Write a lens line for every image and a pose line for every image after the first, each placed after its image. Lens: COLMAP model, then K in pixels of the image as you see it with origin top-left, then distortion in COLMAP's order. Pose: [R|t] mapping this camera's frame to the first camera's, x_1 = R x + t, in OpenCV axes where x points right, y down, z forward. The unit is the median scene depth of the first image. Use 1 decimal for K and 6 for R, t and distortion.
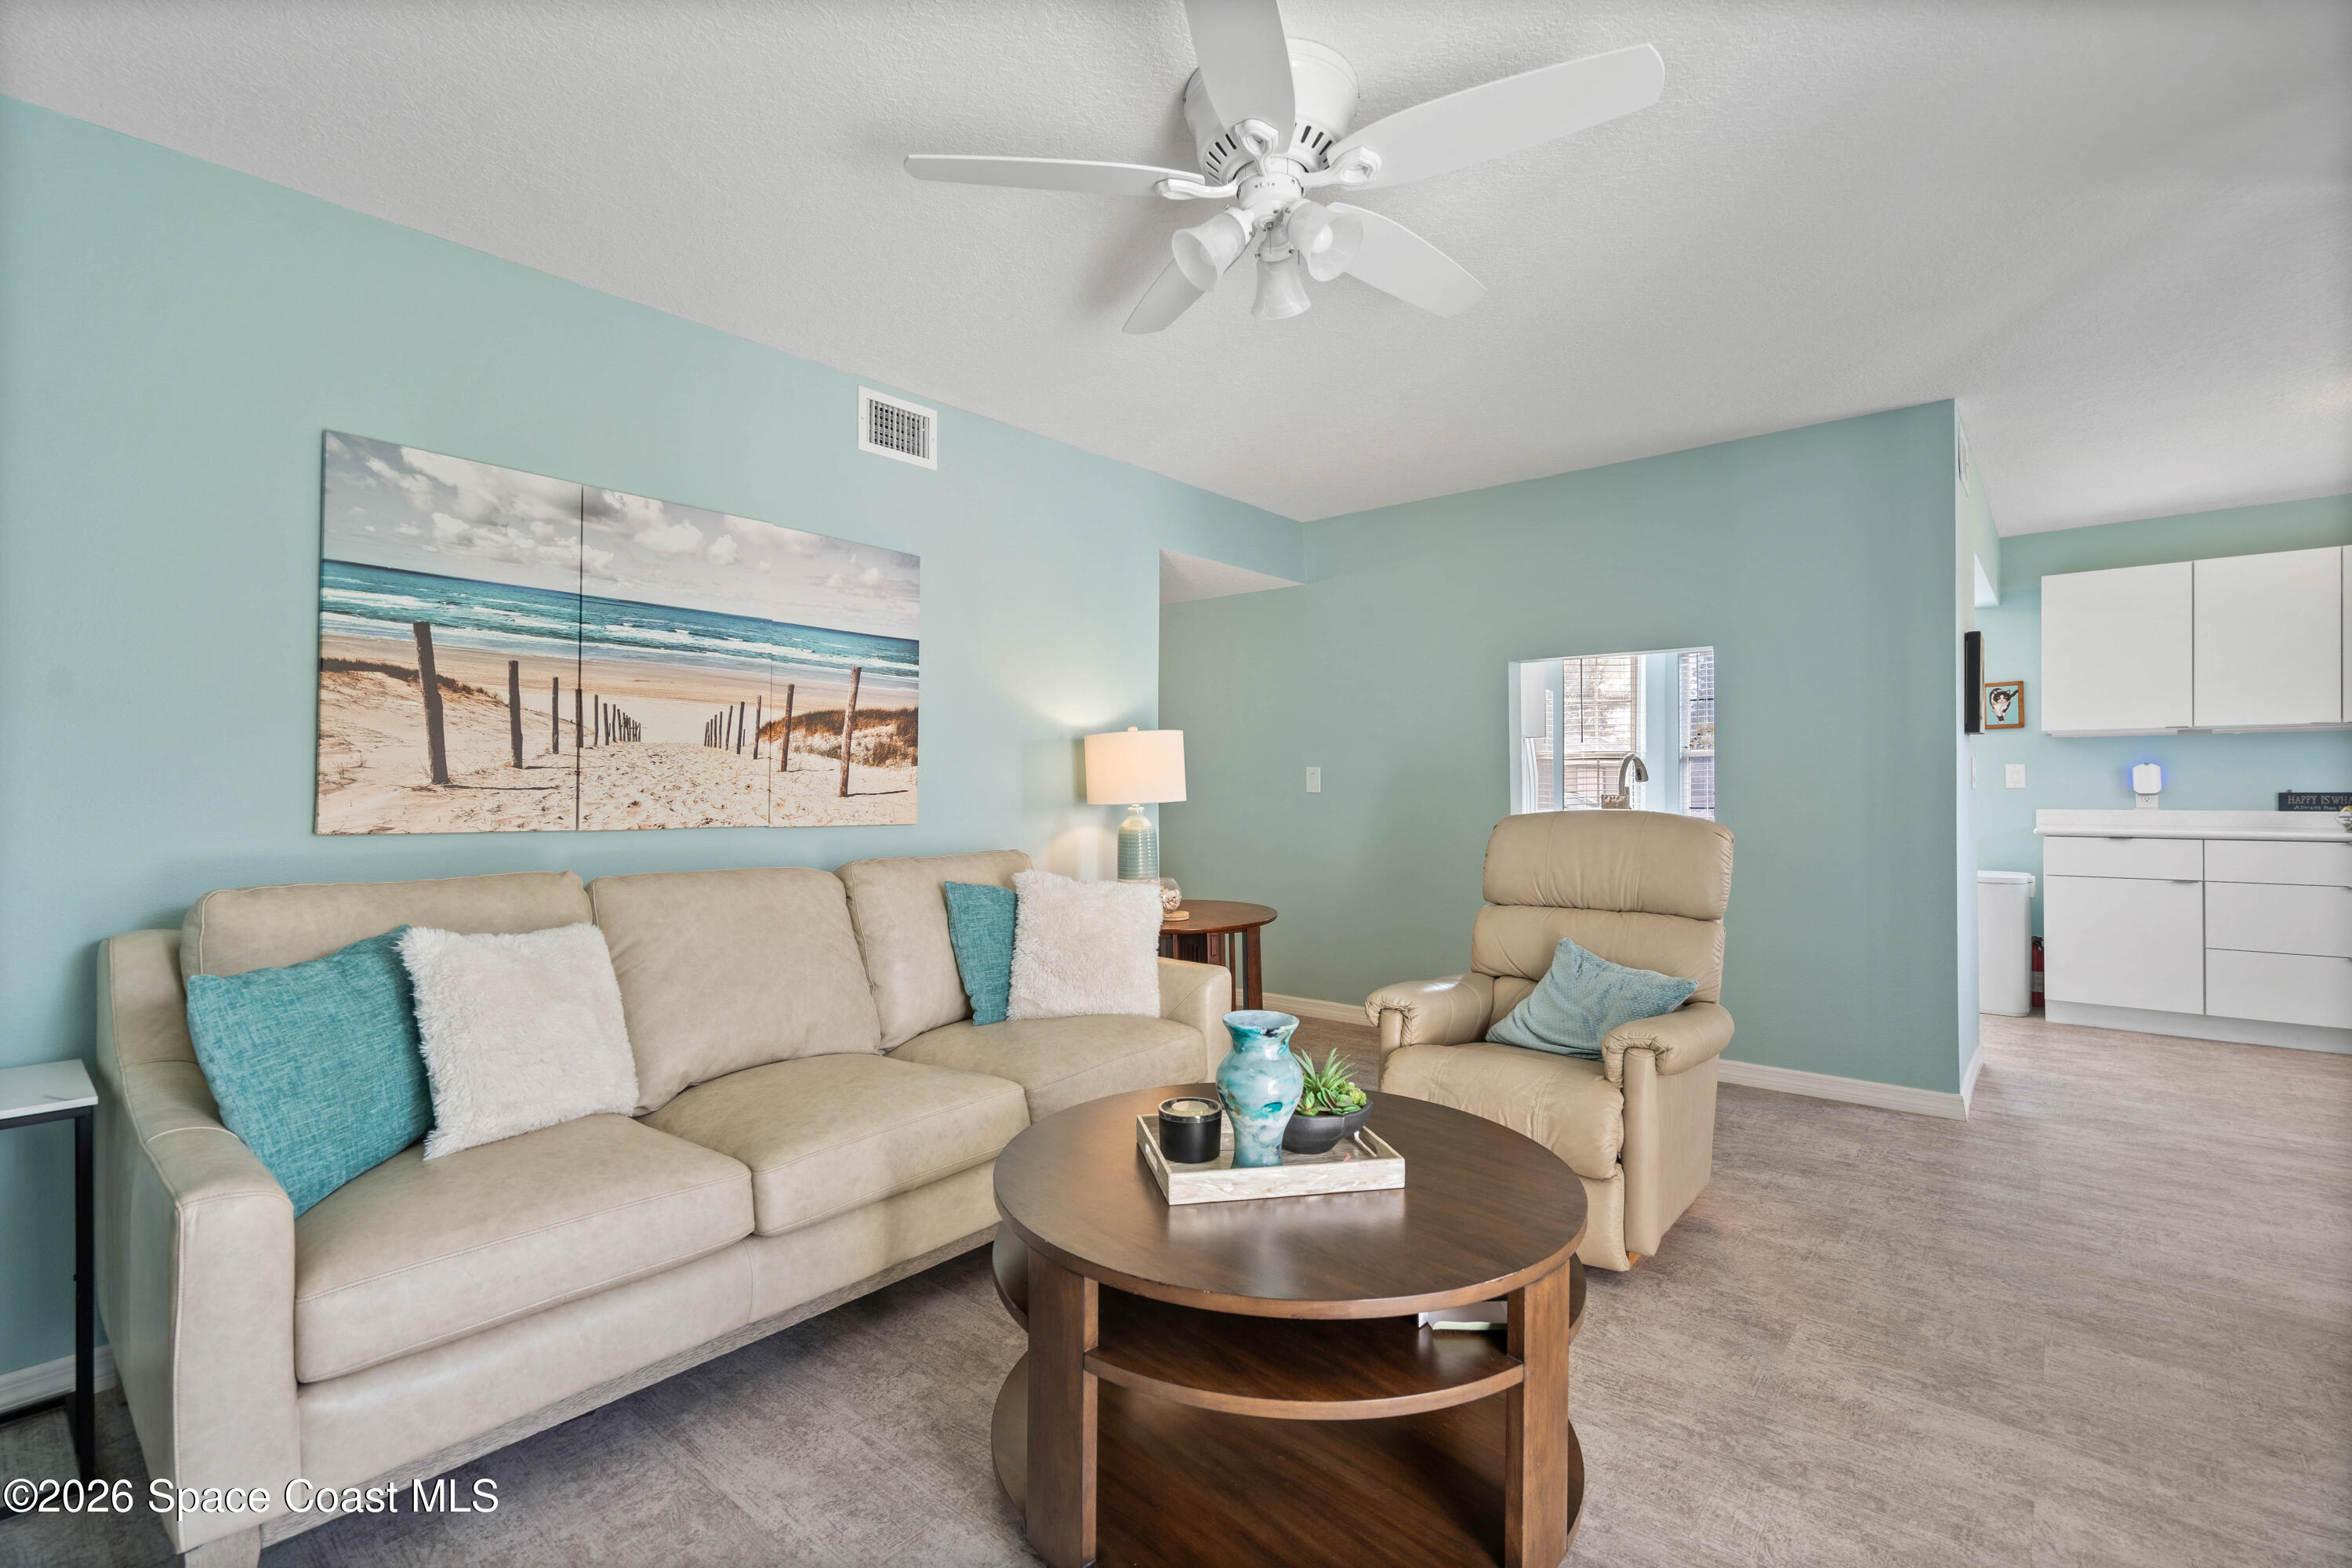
lens RADIAL K [[1043.0, 0, 1176.0], [0, 1043.0, 784.0], [0, 0, 1]] dist [-0.001660, -0.000435]
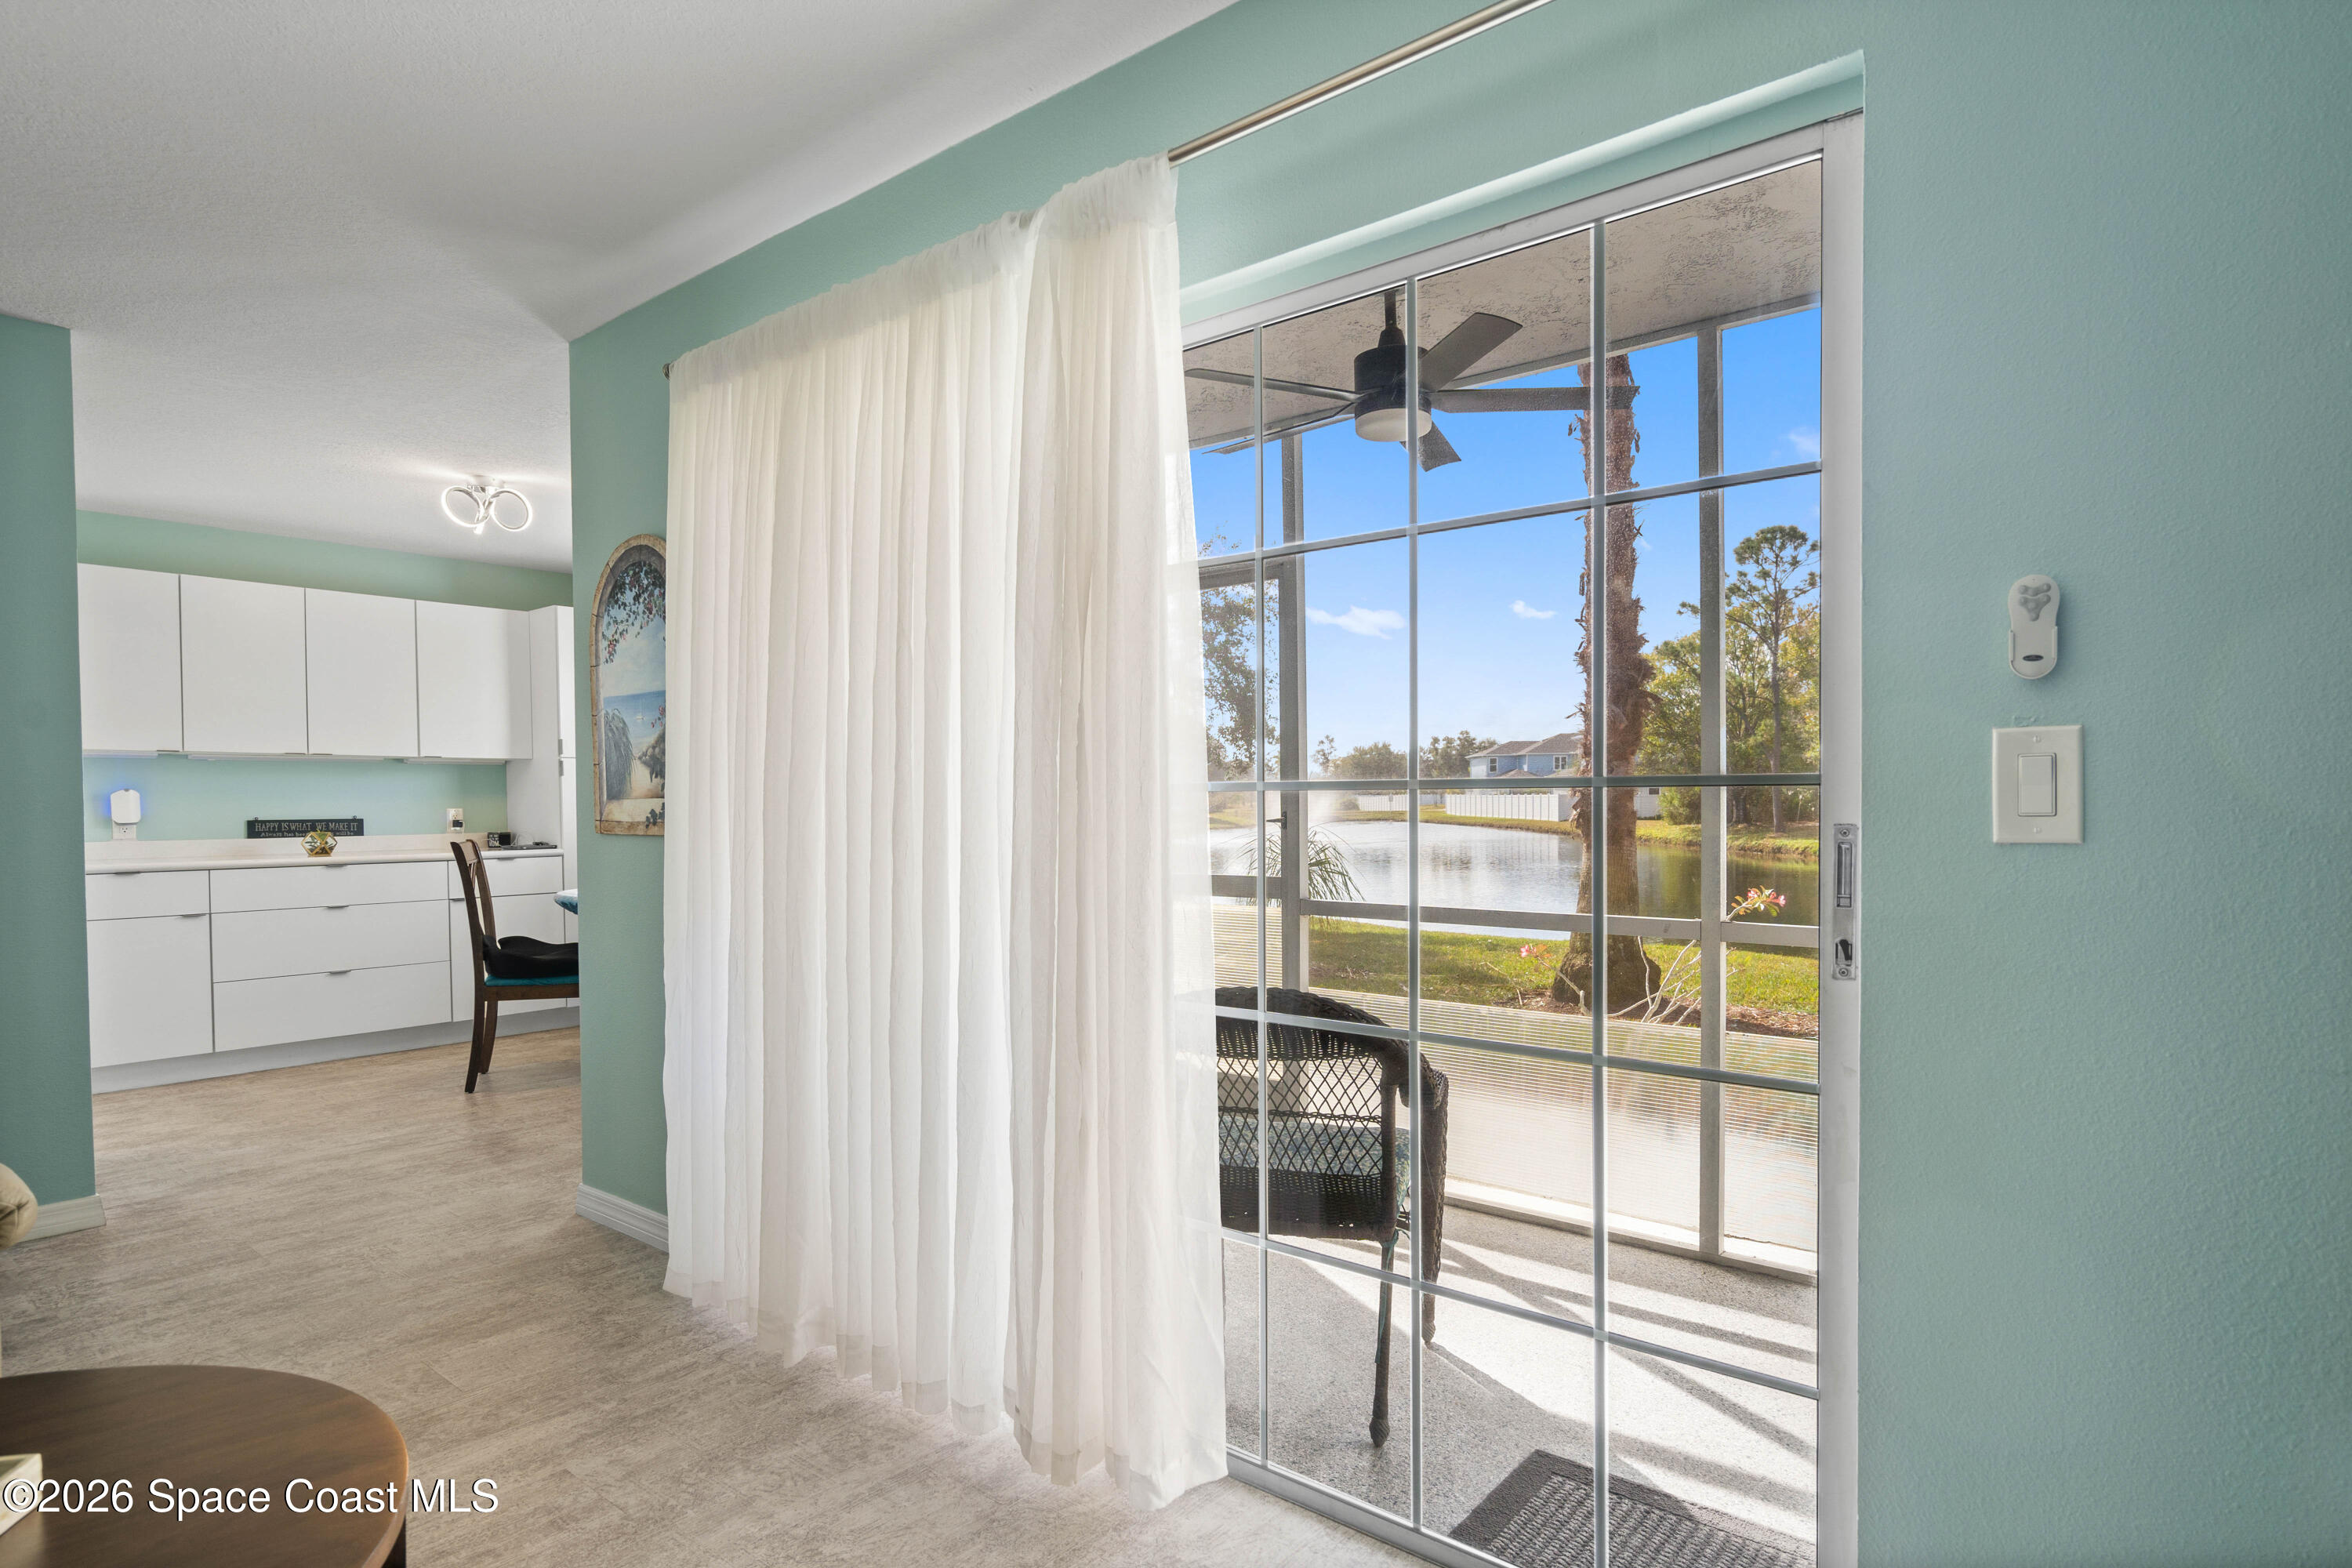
lens RADIAL K [[1226.0, 0, 1179.8], [0, 1226.0, 821.1], [0, 0, 1]] dist [-0.002516, -0.000806]
pose [[0.002711, -0.010072, 0.999946, -0.241715], [0.004033, 0.999941, 0.010061, 0.001435], [-0.999988, 0.004005, 0.002751, 0.190846]]
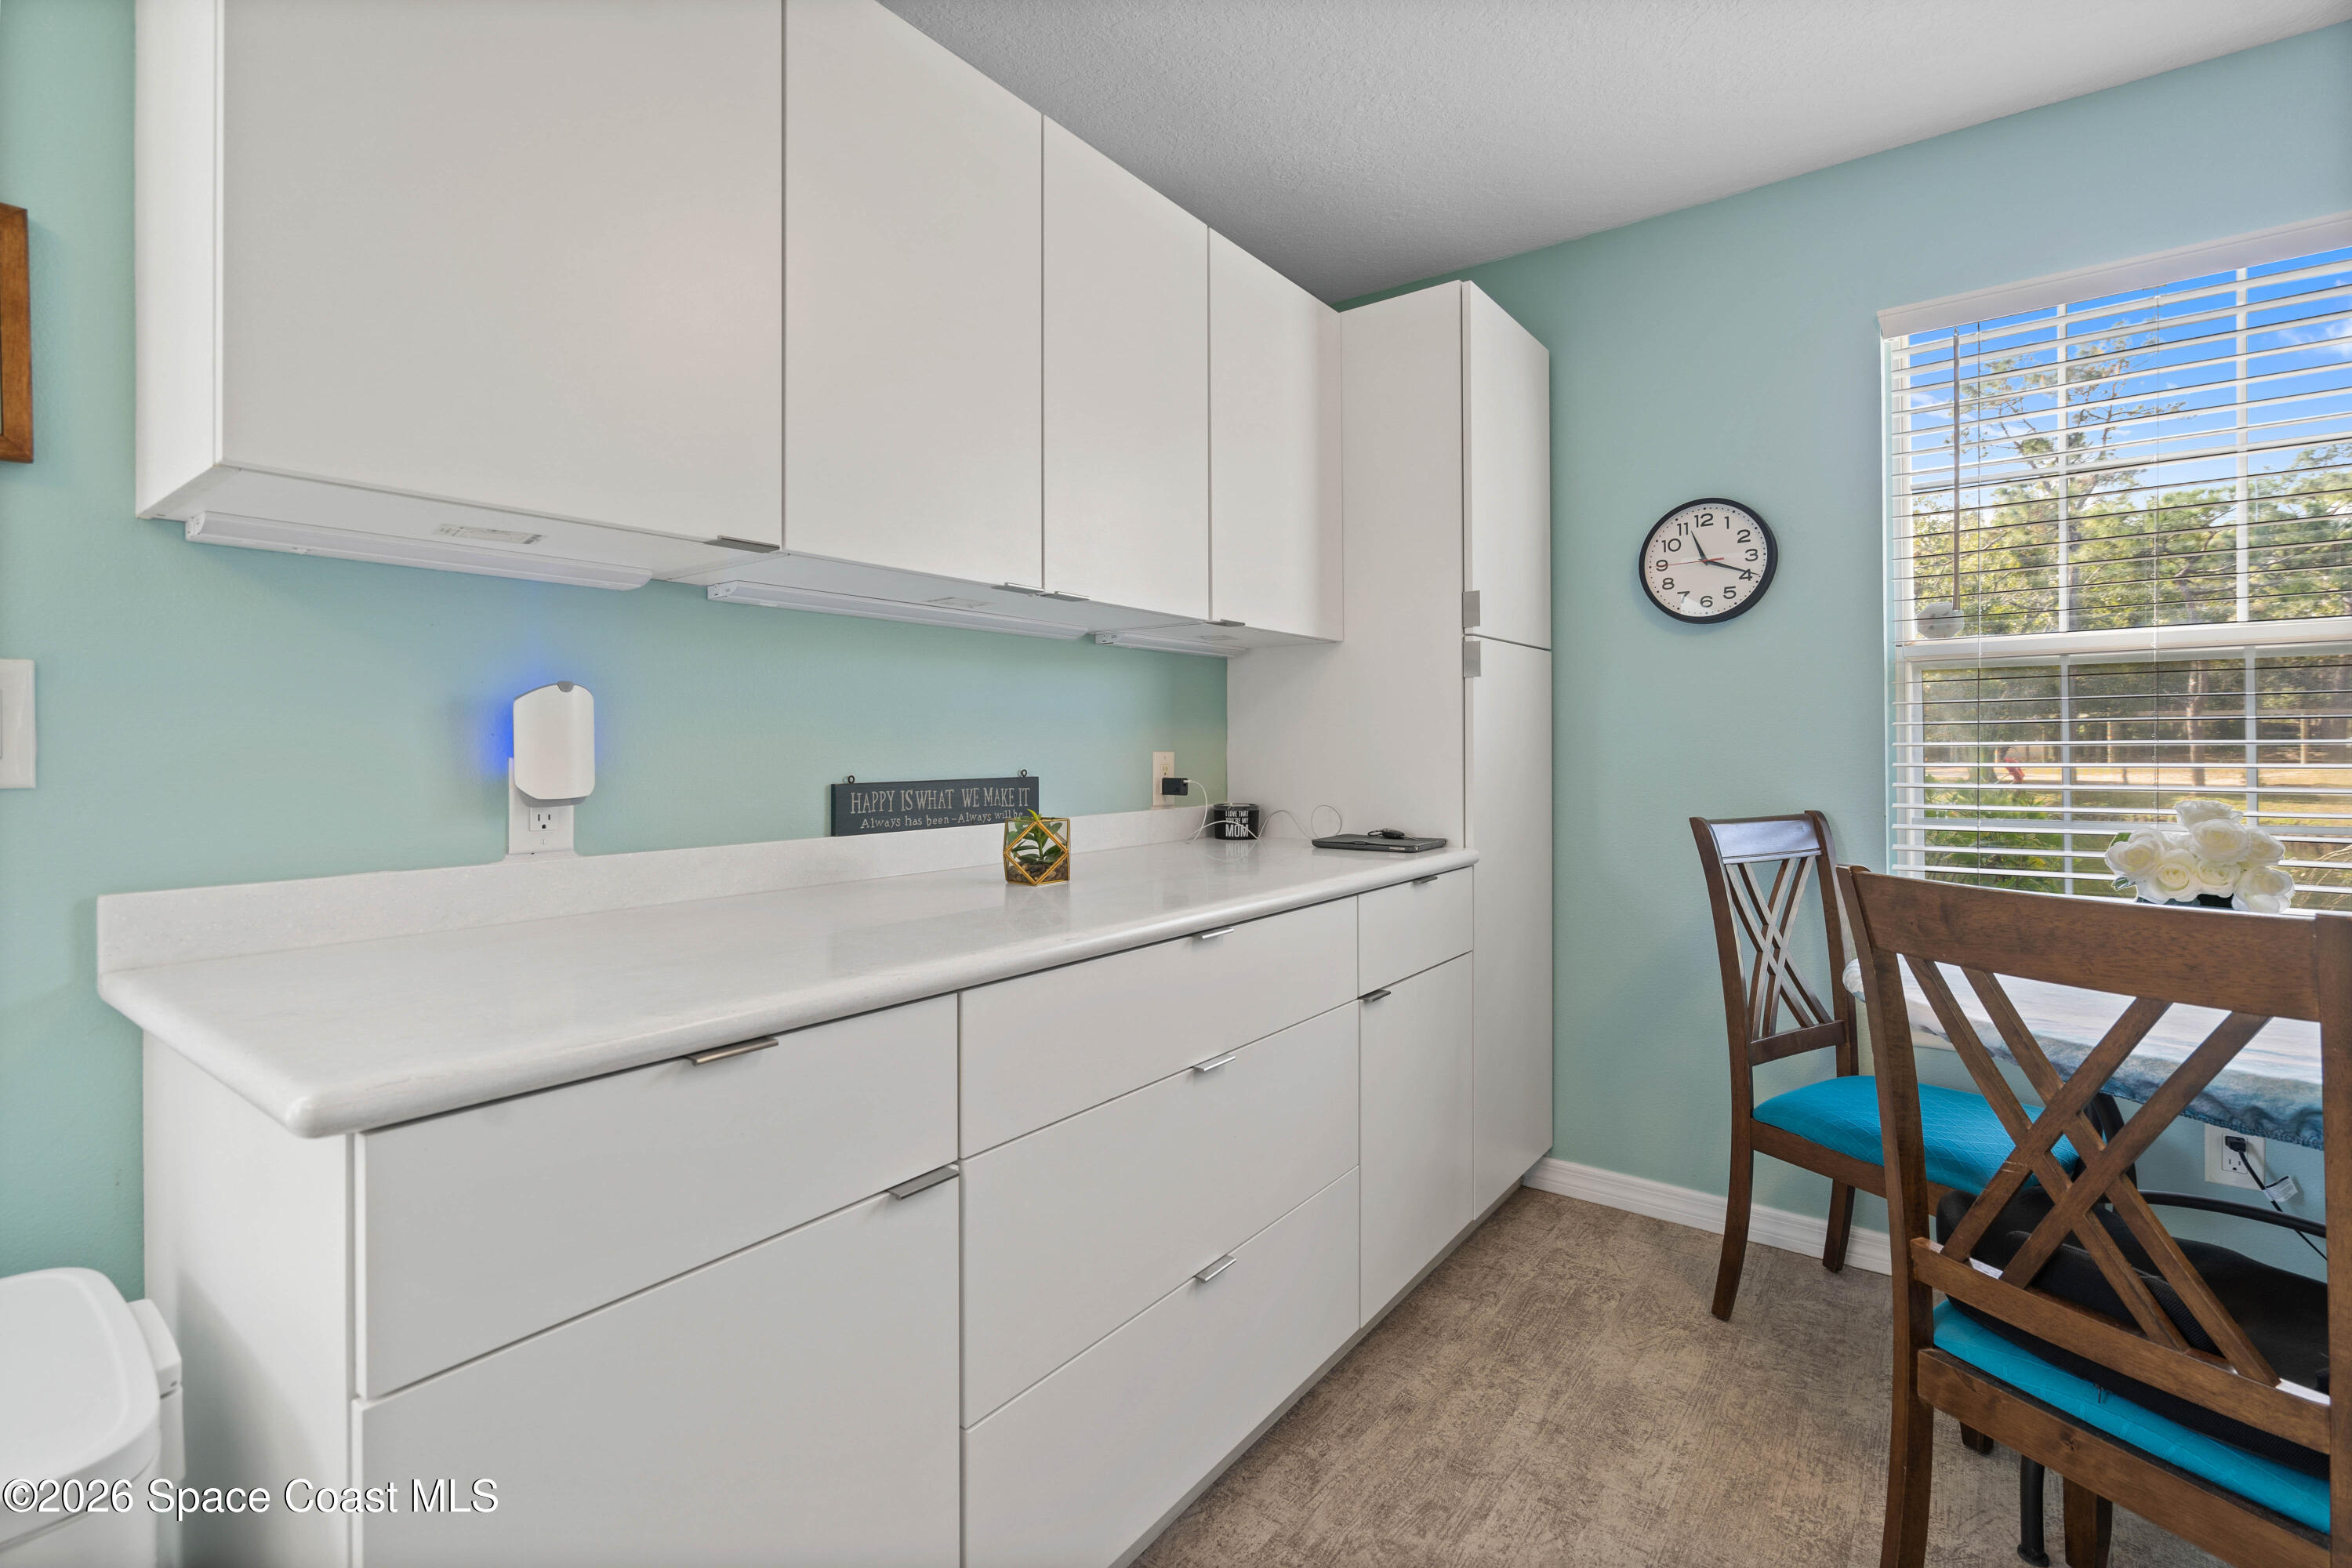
lens RADIAL K [[1093.9, 0, 1178.6], [0, 1093.9, 743.4], [0, 0, 1]] dist [0.000103, -0.000128]
pose [[-0.064990, 0.003697, 0.997879, 1.357836], [-0.002924, 0.999988, -0.003895, -0.009592], [-0.997882, -0.003171, -0.064978, 1.813536]]
